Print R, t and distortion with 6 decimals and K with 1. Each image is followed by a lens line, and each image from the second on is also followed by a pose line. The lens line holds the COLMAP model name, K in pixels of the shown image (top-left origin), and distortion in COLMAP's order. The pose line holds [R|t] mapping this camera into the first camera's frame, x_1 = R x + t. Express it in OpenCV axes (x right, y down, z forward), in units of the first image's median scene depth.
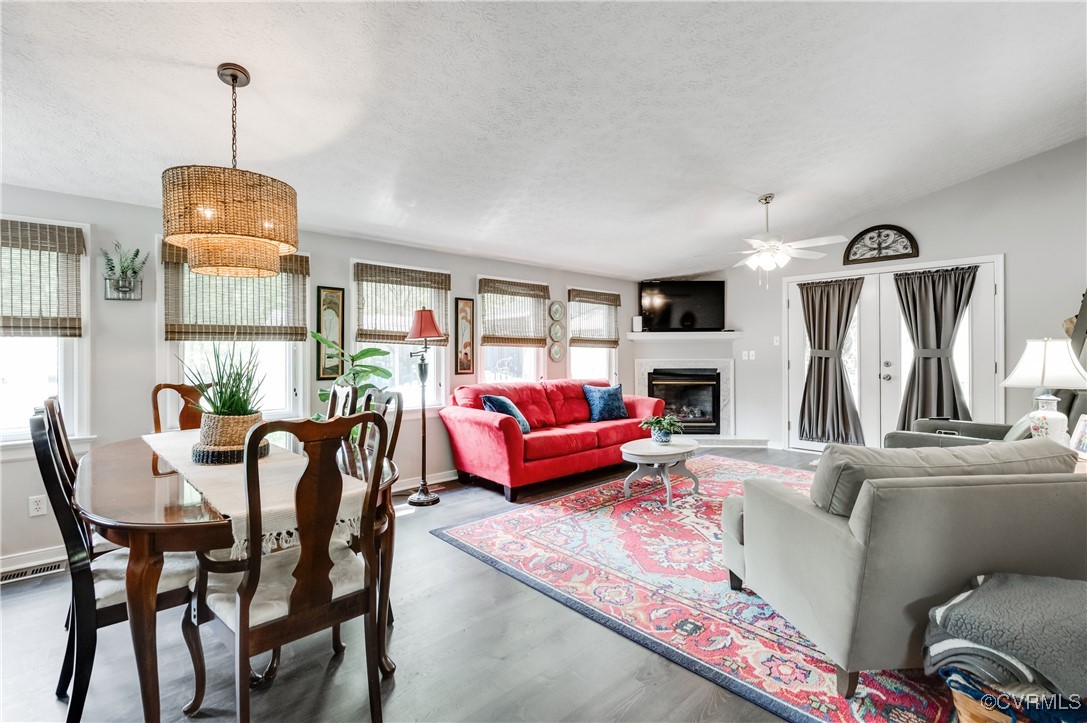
lens RADIAL K [[485.9, 0, 540.1], [0, 485.9, 356.3], [0, 0, 1]] dist [0.002048, 0.000892]
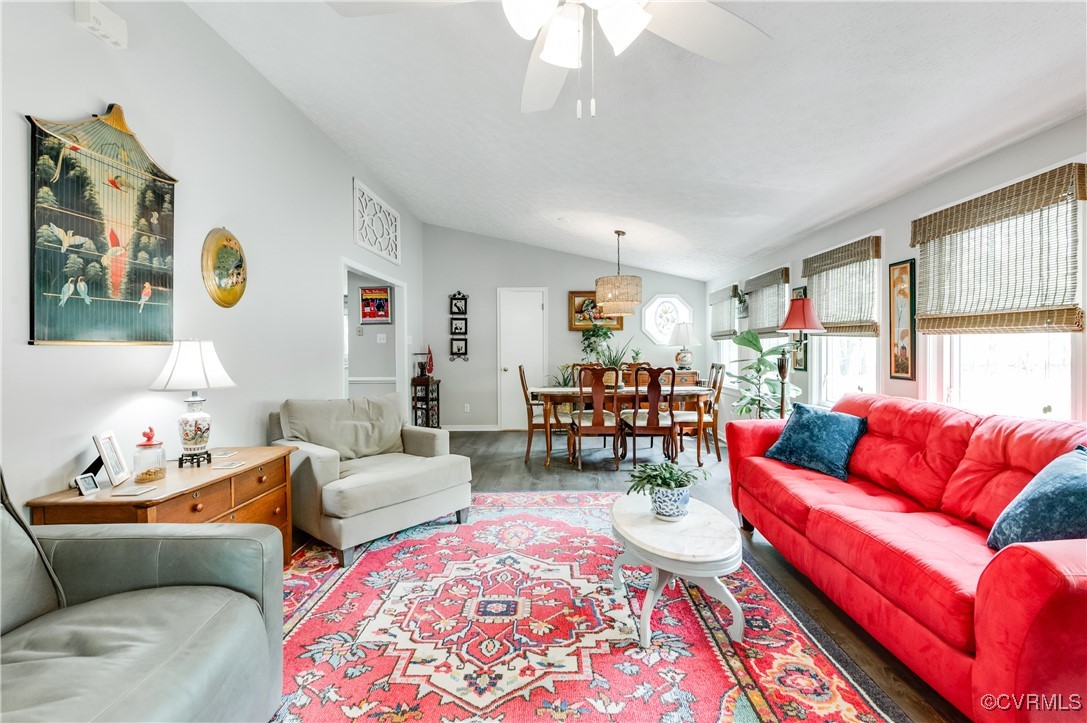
lens RADIAL K [[485.9, 0, 543.8], [0, 485.9, 354.4], [0, 0, 1]] dist [0.002048, 0.000892]
pose [[-0.692328, 0.016484, -0.721395, 0.817560], [0.003396, 0.999802, 0.019587, -0.014033], [0.721575, 0.011111, -0.692247, 1.412060]]
